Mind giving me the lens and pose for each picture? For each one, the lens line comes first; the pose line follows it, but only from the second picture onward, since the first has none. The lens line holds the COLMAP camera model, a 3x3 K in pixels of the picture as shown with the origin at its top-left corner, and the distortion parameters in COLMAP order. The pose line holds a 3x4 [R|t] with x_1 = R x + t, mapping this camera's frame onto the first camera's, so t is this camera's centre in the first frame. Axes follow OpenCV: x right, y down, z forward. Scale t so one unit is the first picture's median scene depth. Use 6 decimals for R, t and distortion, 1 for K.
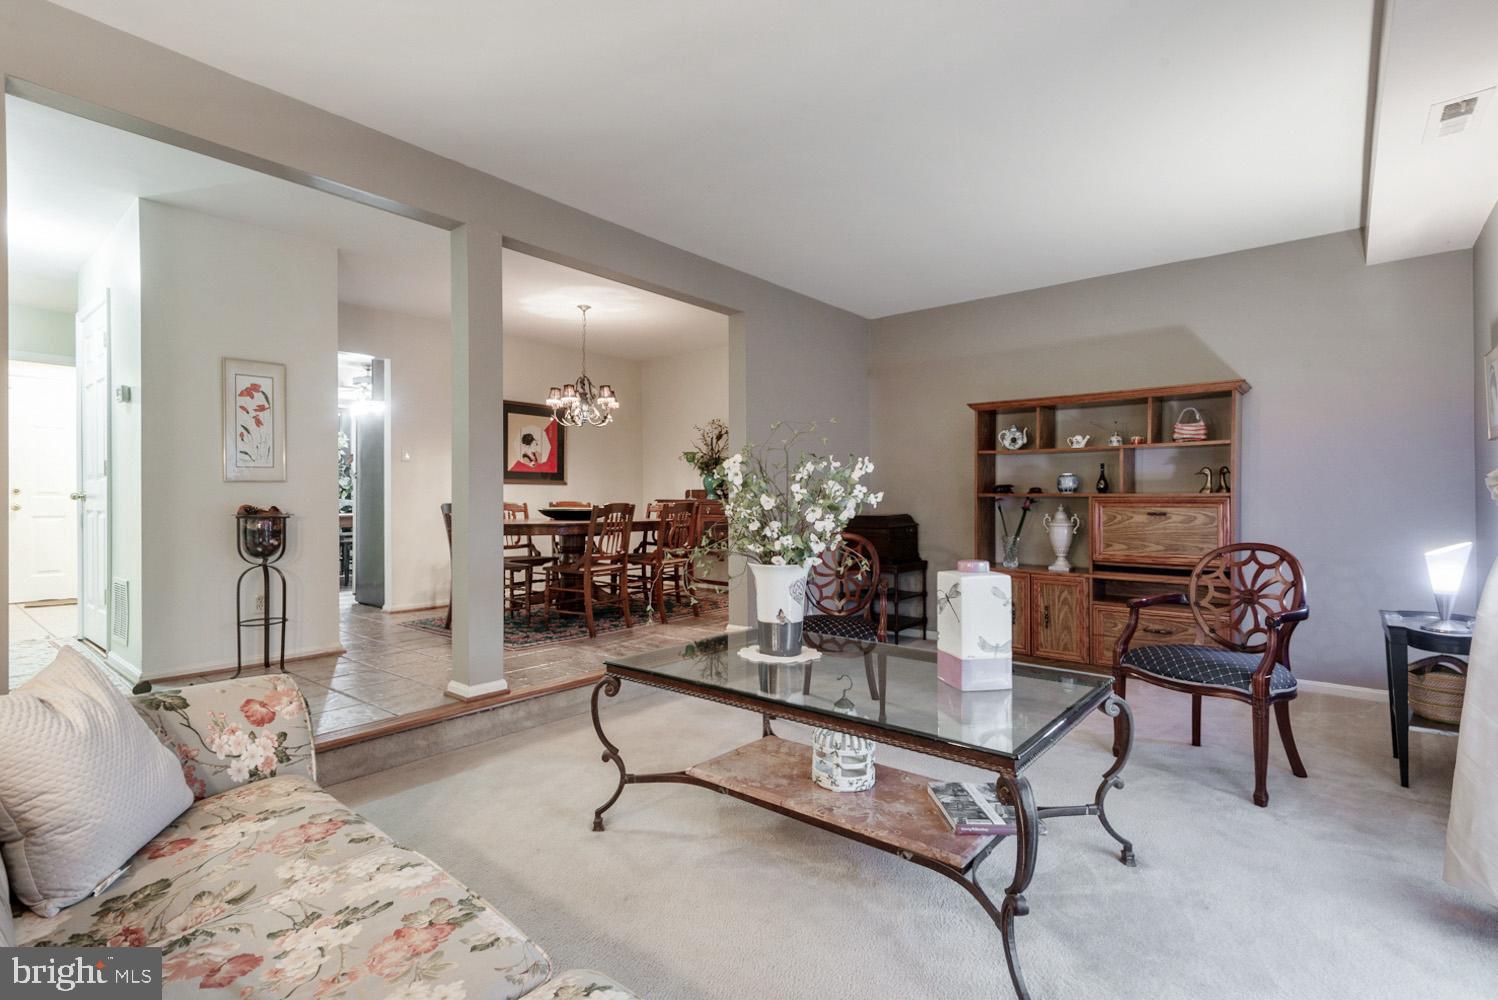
lens RADIAL K [[704.2, 0, 745.7], [0, 704.2, 499.0], [0, 0, 1]] dist [0.013738, -0.000673]
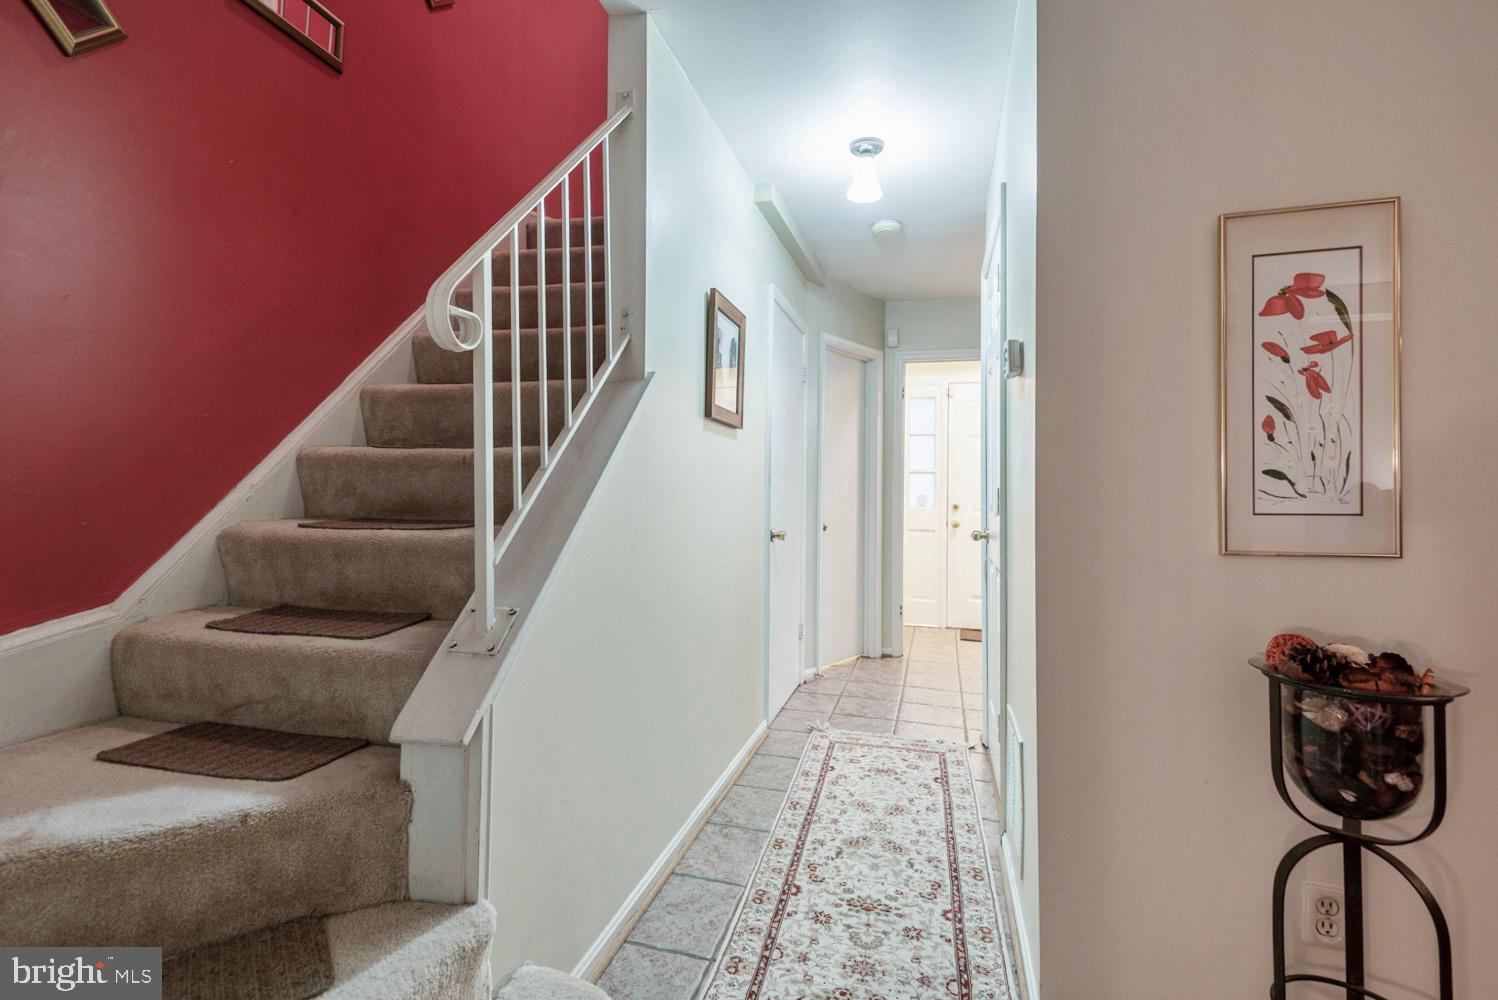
lens RADIAL K [[713.2, 0, 733.7], [0, 713.2, 470.7], [0, 0, 1]] dist [0.010947, -0.001914]
pose [[0.402359, -0.015149, -0.915357, -0.493510], [-0.013434, 0.999658, -0.022450, -0.055910], [0.915384, 0.021330, 0.402017, 0.615119]]
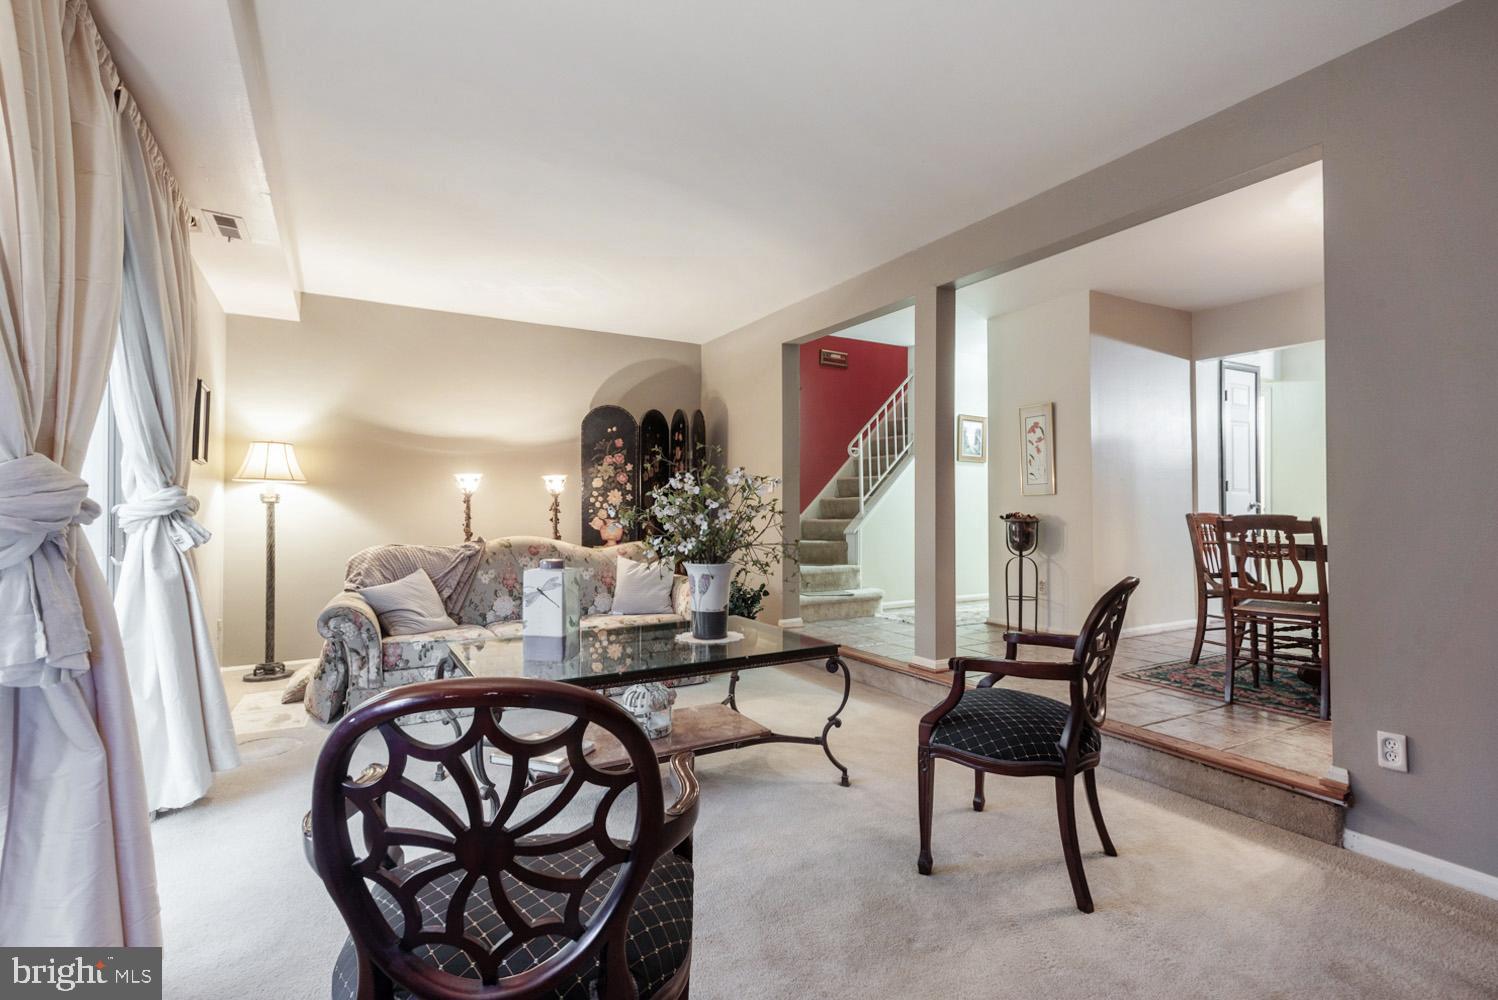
lens RADIAL K [[704.2, 0, 745.7], [0, 704.2, 499.0], [0, 0, 1]] dist [0.013738, -0.000673]
pose [[-0.349008, -0.008508, -0.937081, 0.771687], [0.004576, 0.999931, -0.010783, -0.004481], [0.937109, -0.008052, -0.348945, 0.965508]]
